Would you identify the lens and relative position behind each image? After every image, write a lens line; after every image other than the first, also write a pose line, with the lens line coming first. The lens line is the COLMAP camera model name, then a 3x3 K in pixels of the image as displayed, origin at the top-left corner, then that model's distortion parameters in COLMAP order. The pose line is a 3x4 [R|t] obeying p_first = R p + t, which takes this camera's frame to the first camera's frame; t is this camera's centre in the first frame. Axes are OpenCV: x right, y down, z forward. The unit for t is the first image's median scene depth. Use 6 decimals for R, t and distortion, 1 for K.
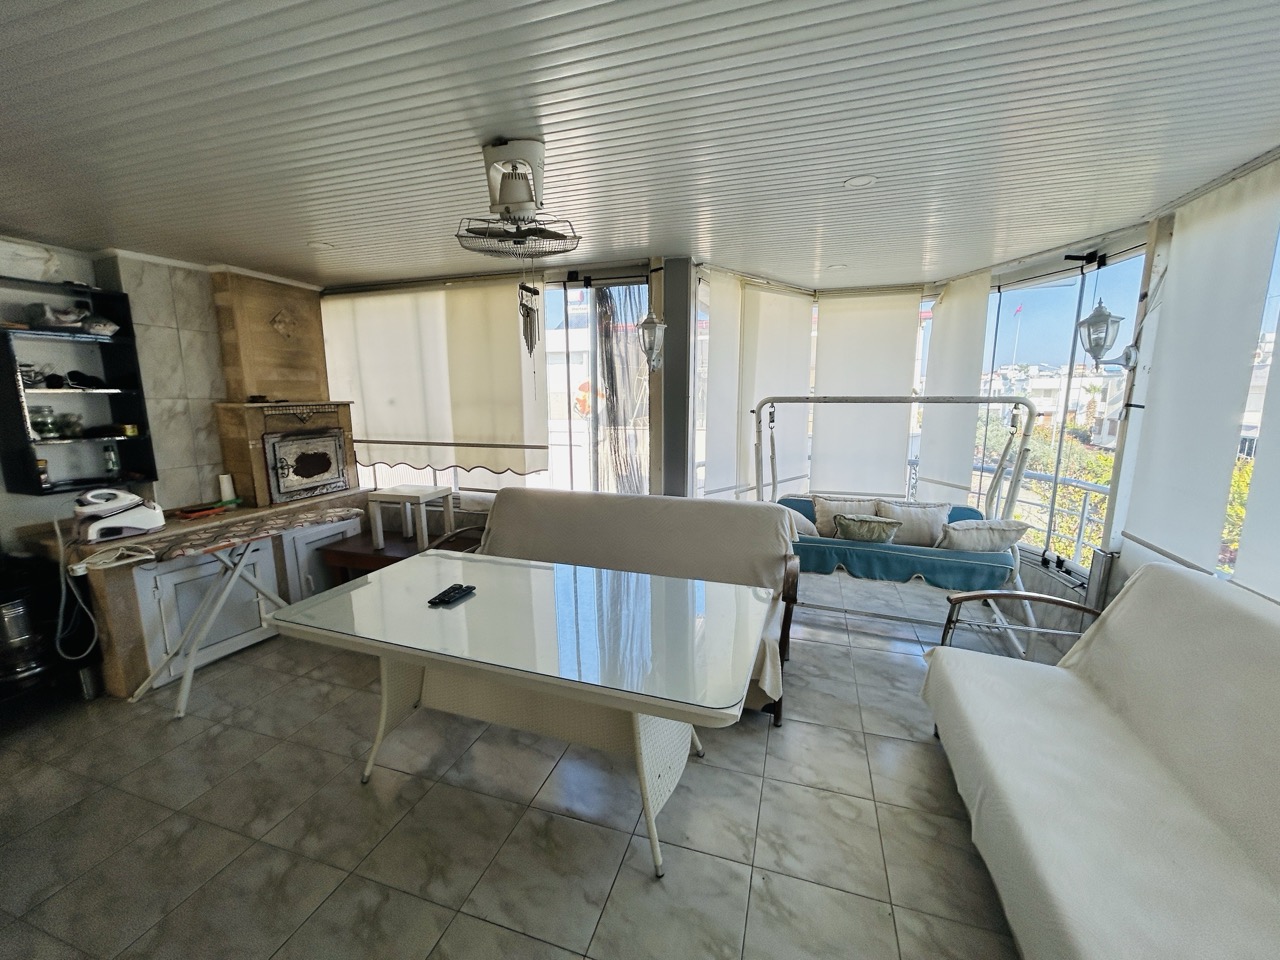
lens RADIAL K [[513.7, 0, 639.2], [0, 513.7, 477.5], [0, 0, 1]] dist [-0.001515, 0.001719]
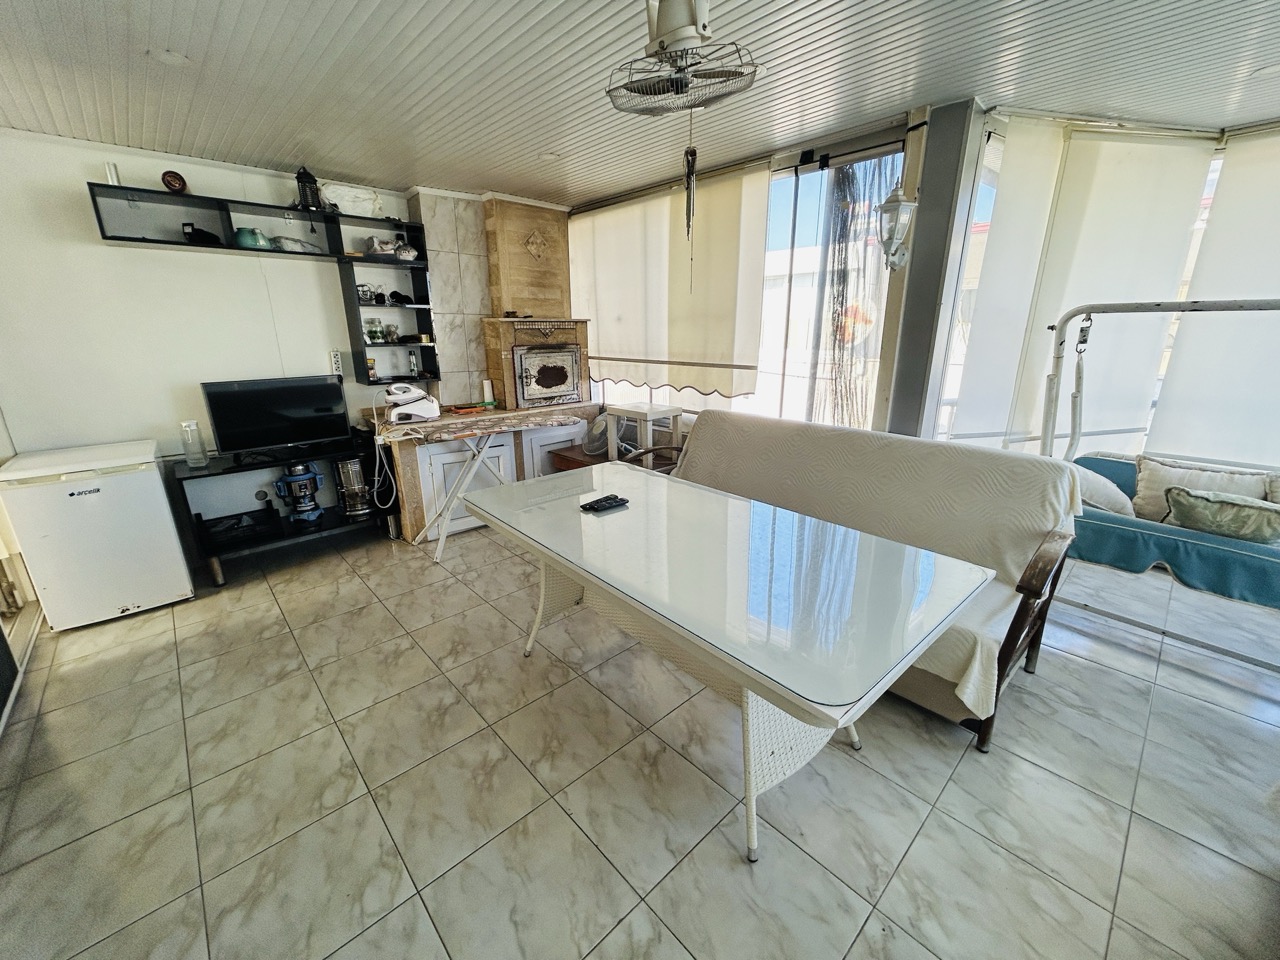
lens RADIAL K [[513.7, 0, 641.9], [0, 513.7, 477.8], [0, 0, 1]] dist [-0.001515, 0.001719]
pose [[0.873995, 0.137051, -0.466208, 0.104037], [-0.079299, 0.986769, 0.141419, 0.022940], [0.479421, -0.086630, 0.873299, 0.120139]]
